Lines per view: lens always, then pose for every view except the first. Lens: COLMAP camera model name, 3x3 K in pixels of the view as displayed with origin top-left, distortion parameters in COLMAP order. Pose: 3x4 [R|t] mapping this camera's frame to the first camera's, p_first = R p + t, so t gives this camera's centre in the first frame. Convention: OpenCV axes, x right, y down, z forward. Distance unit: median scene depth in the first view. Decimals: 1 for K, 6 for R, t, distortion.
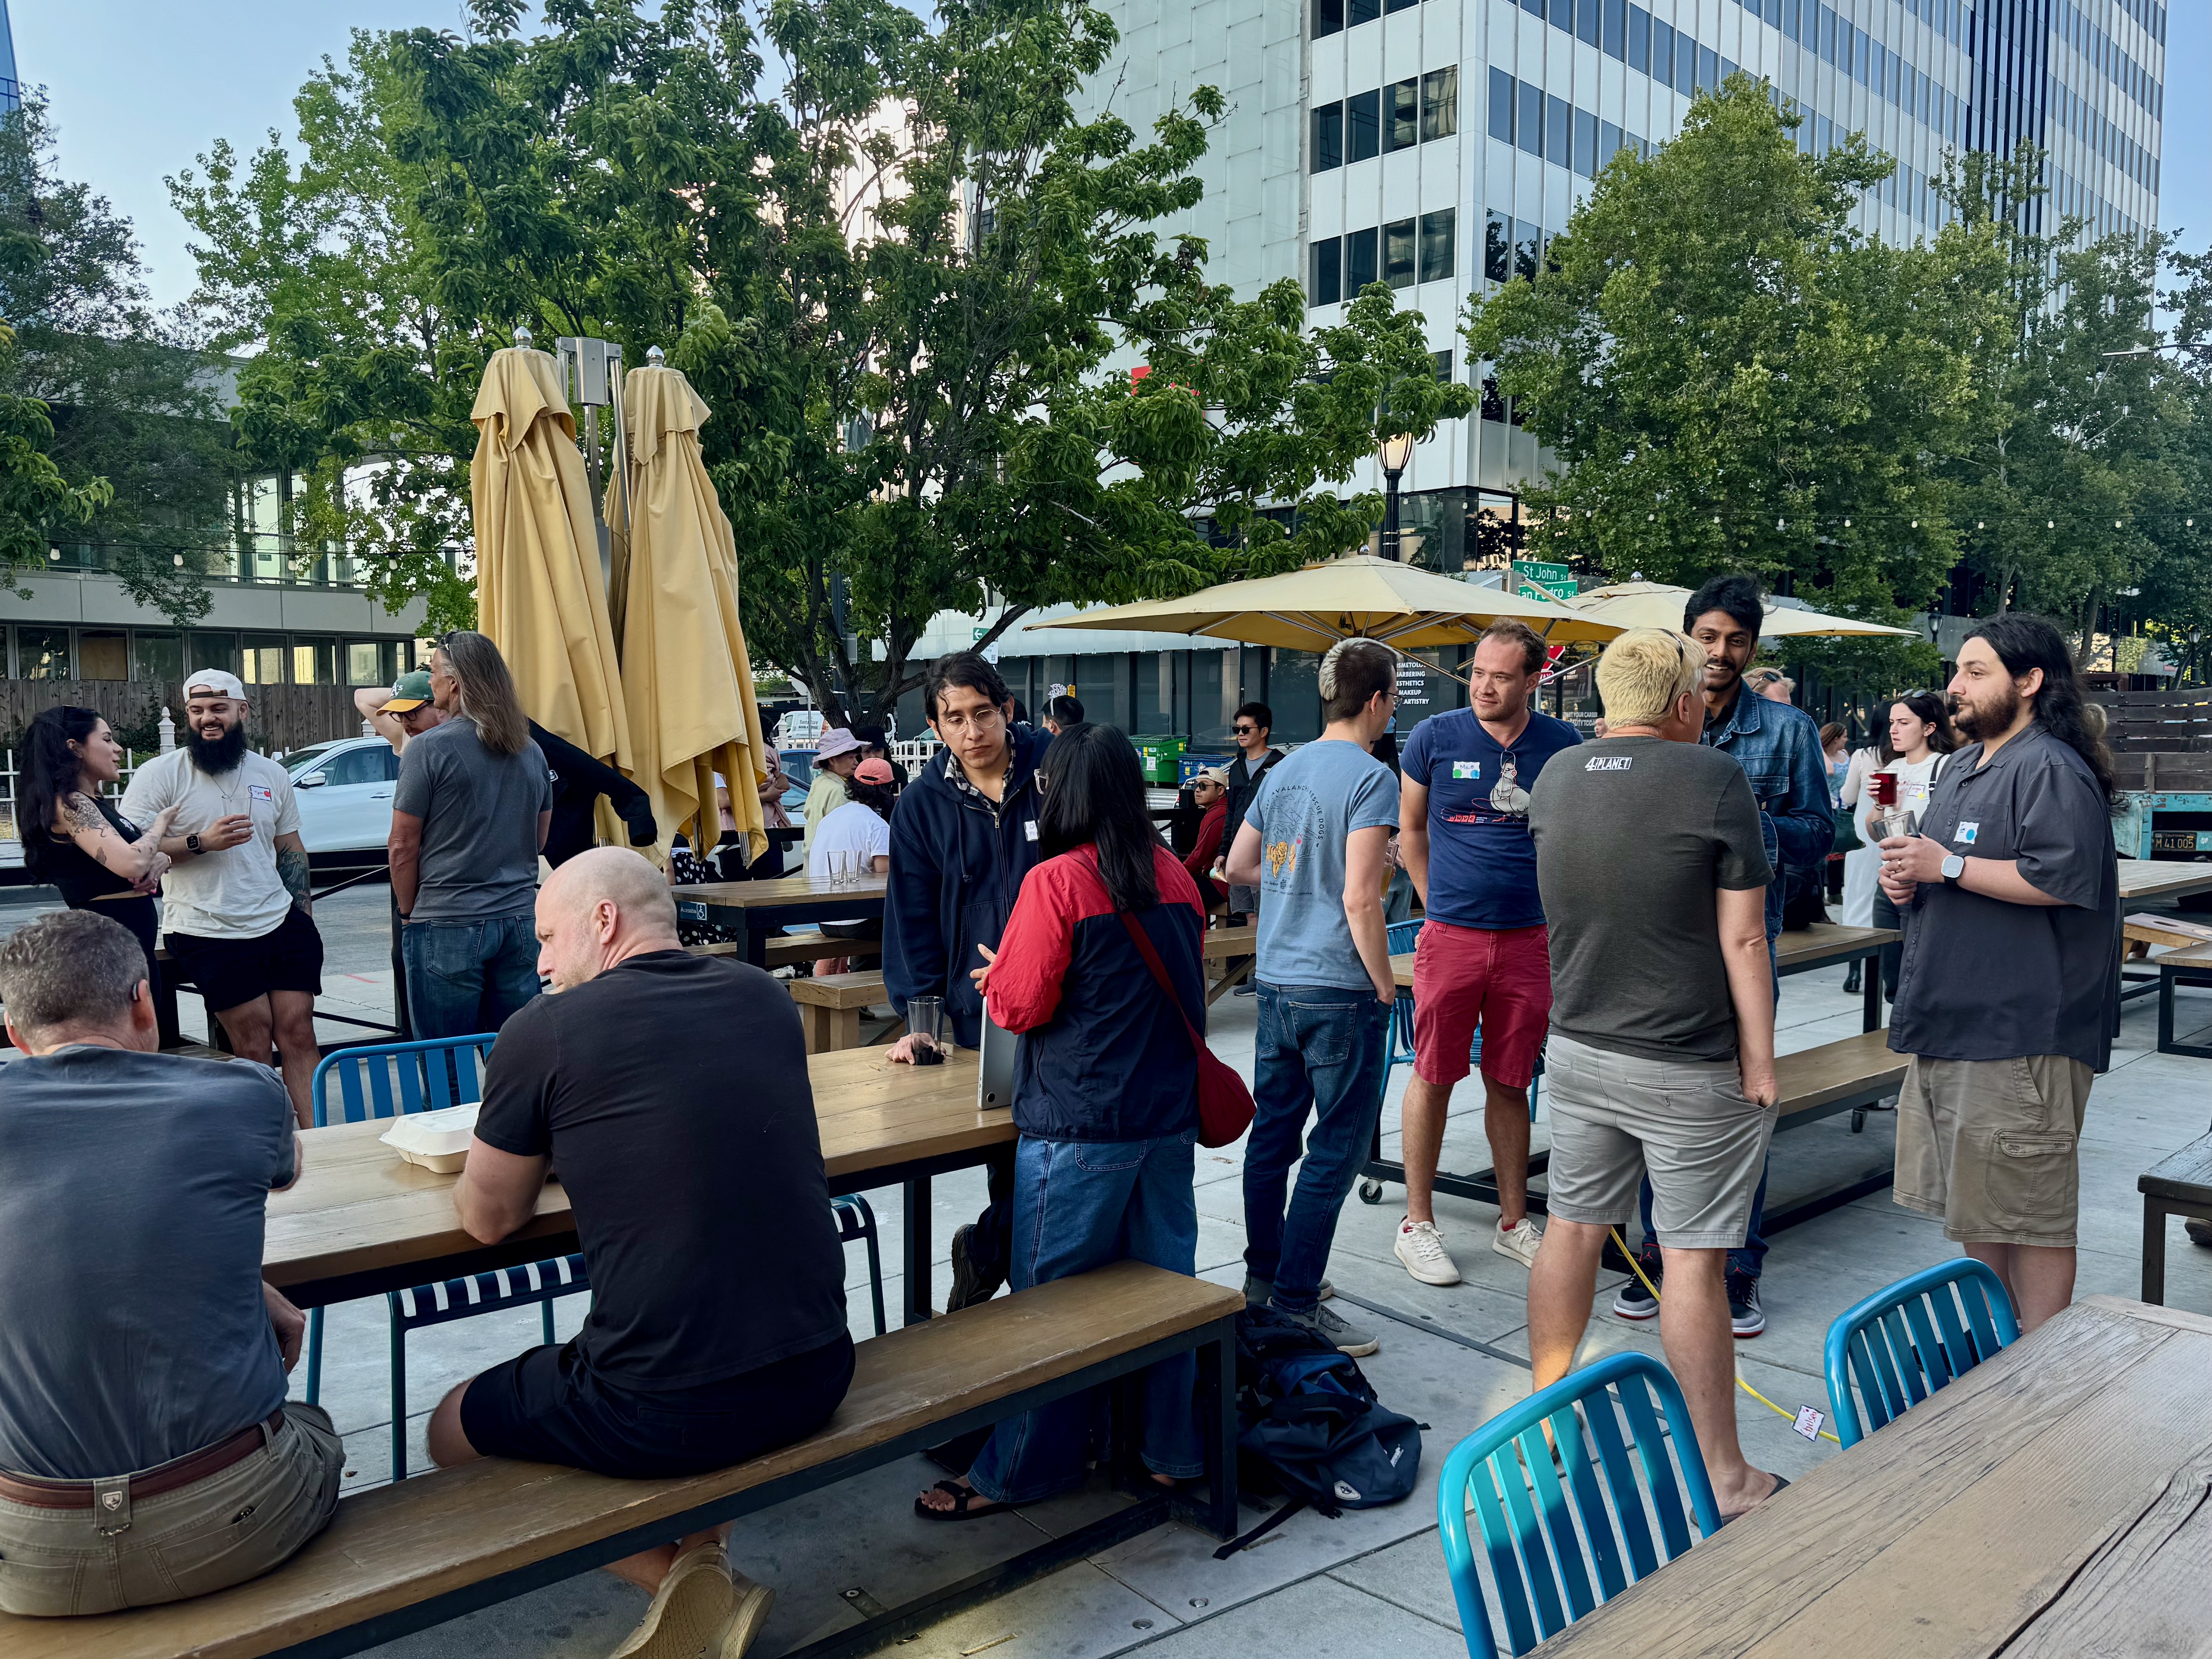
lens RADIAL K [[2006.1, 0, 1106.0], [0, 2006.1, 829.5], [0, 0, 1]] dist [0.011589, -0.028074]
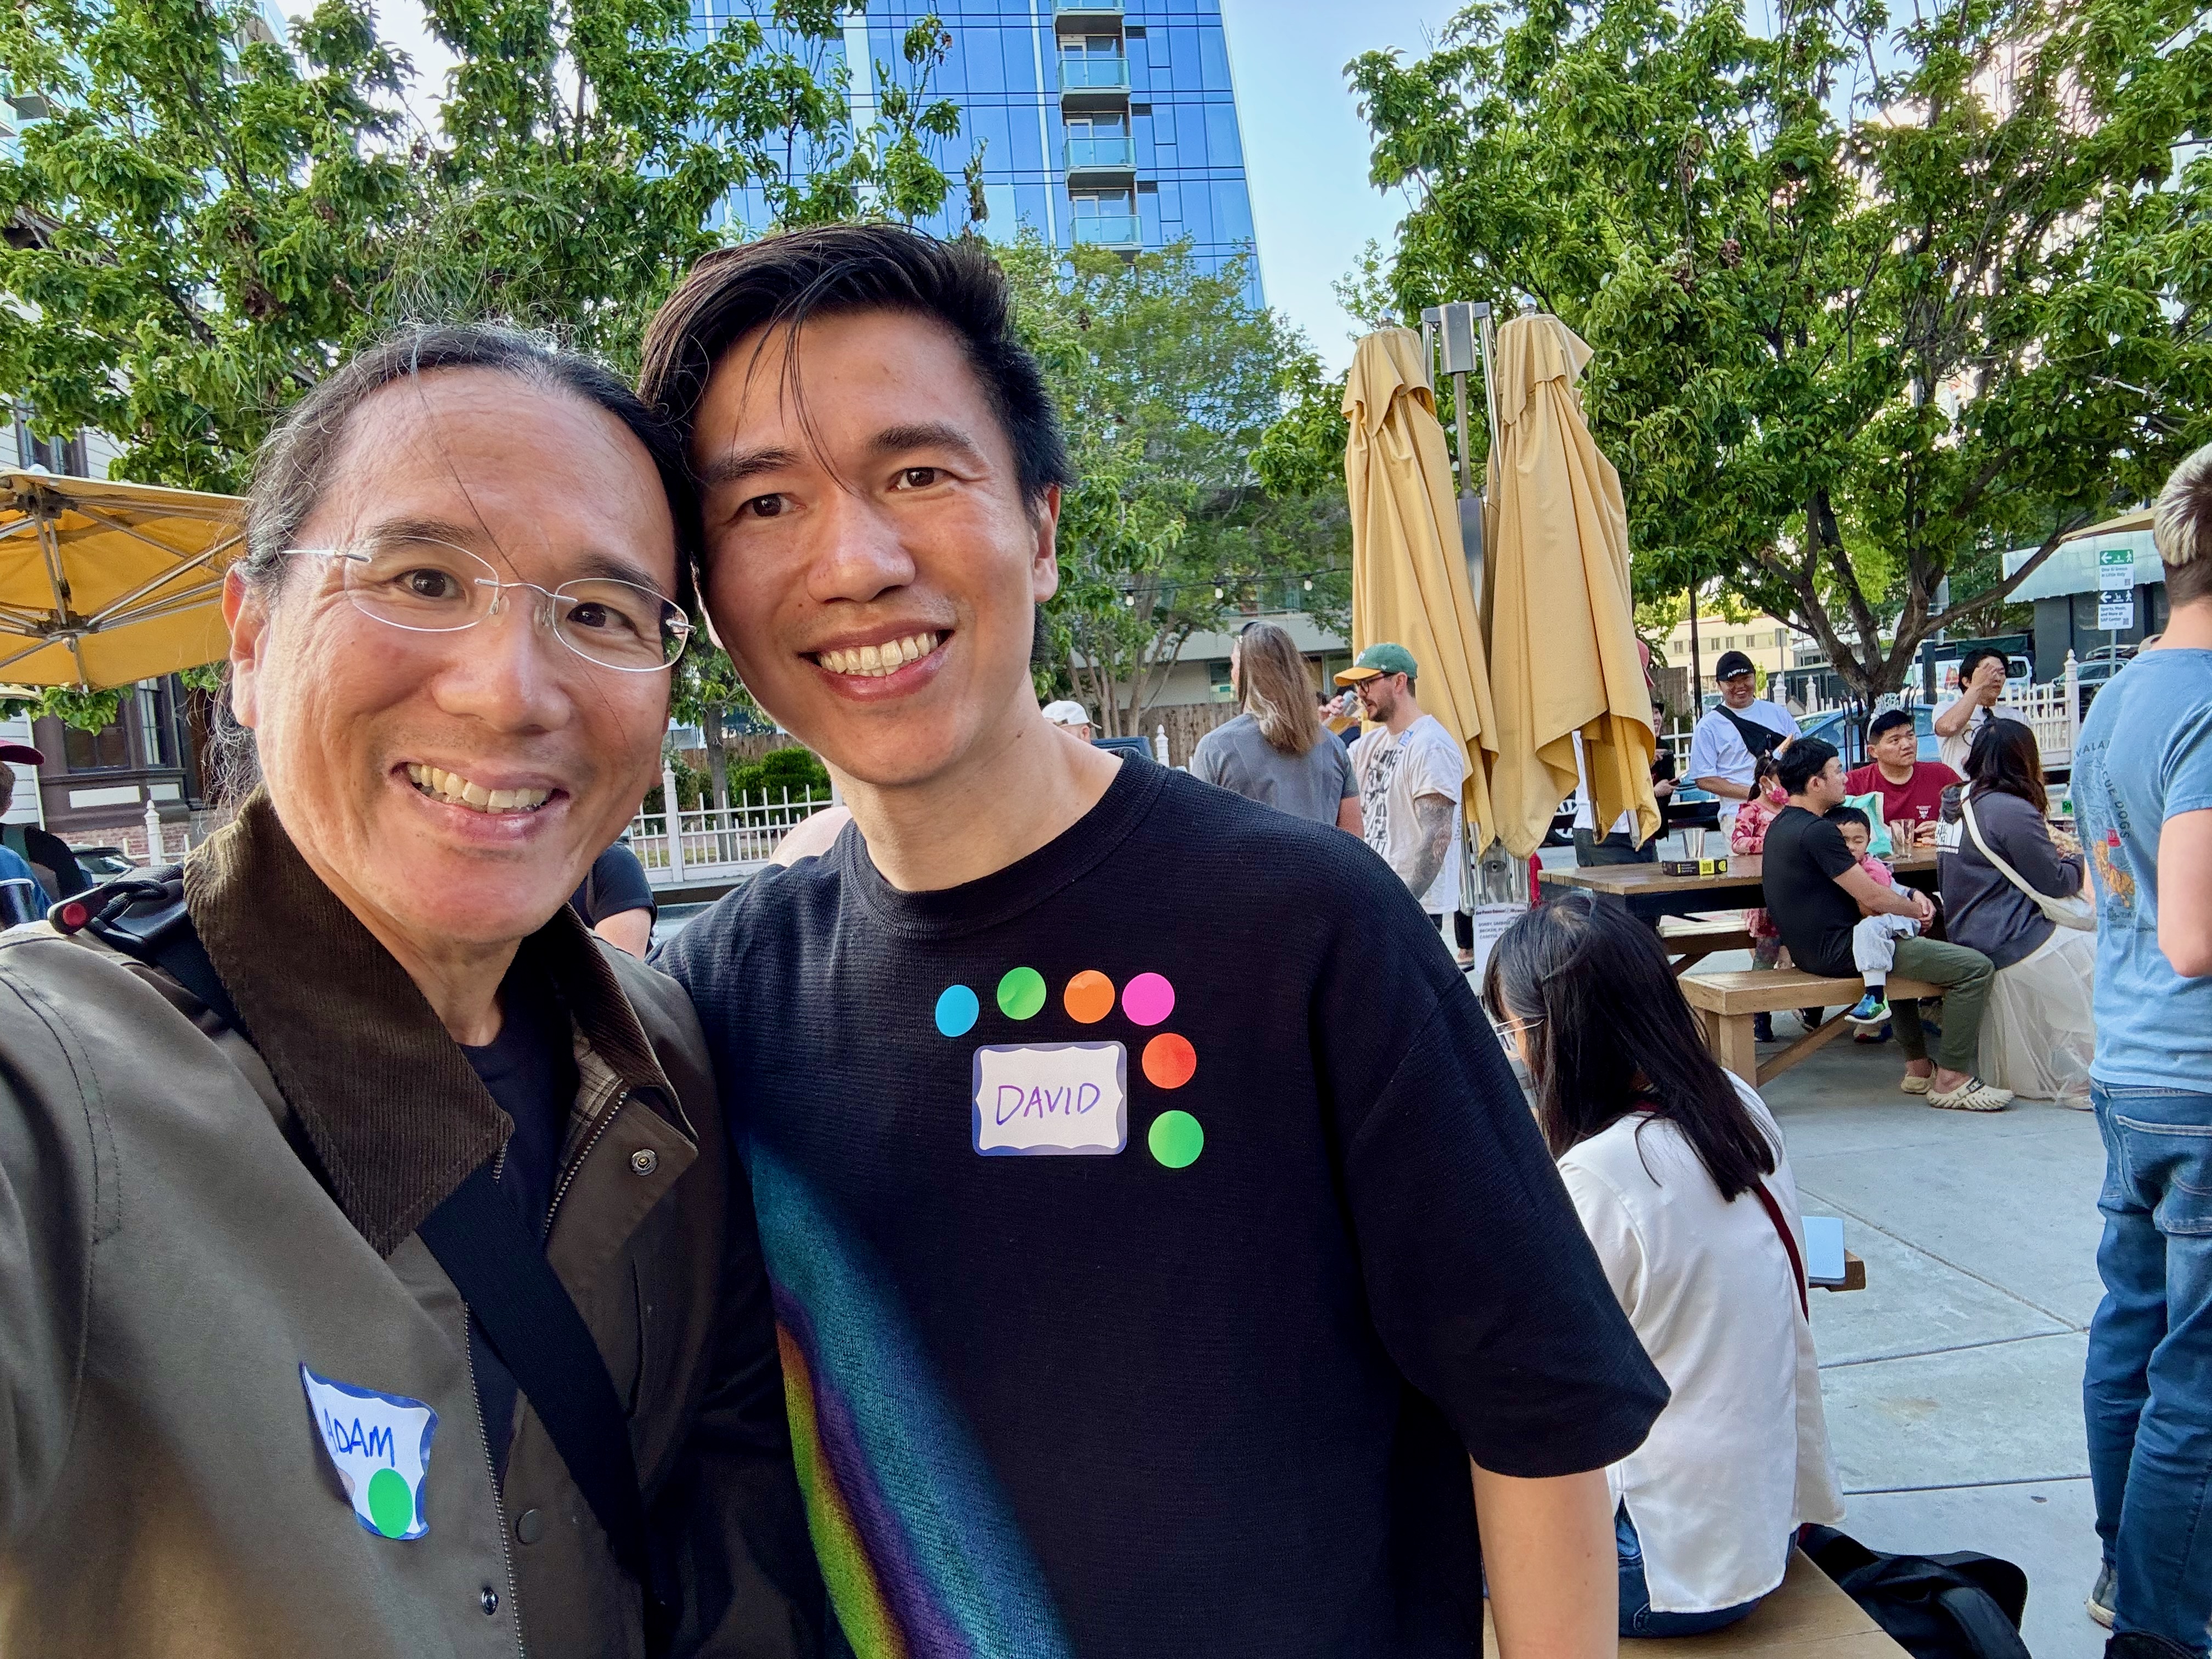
lens RADIAL K [[1611.9, 0, 1106.0], [0, 1611.9, 829.5], [0, 0, 1]] dist [0.026176, 0.000253]
pose [[0.763772, -0.034925, -0.644541, 0.051994], [0.050160, 0.998727, 0.005322, -0.002879], [0.643535, -0.036395, 0.764551, 0.142731]]
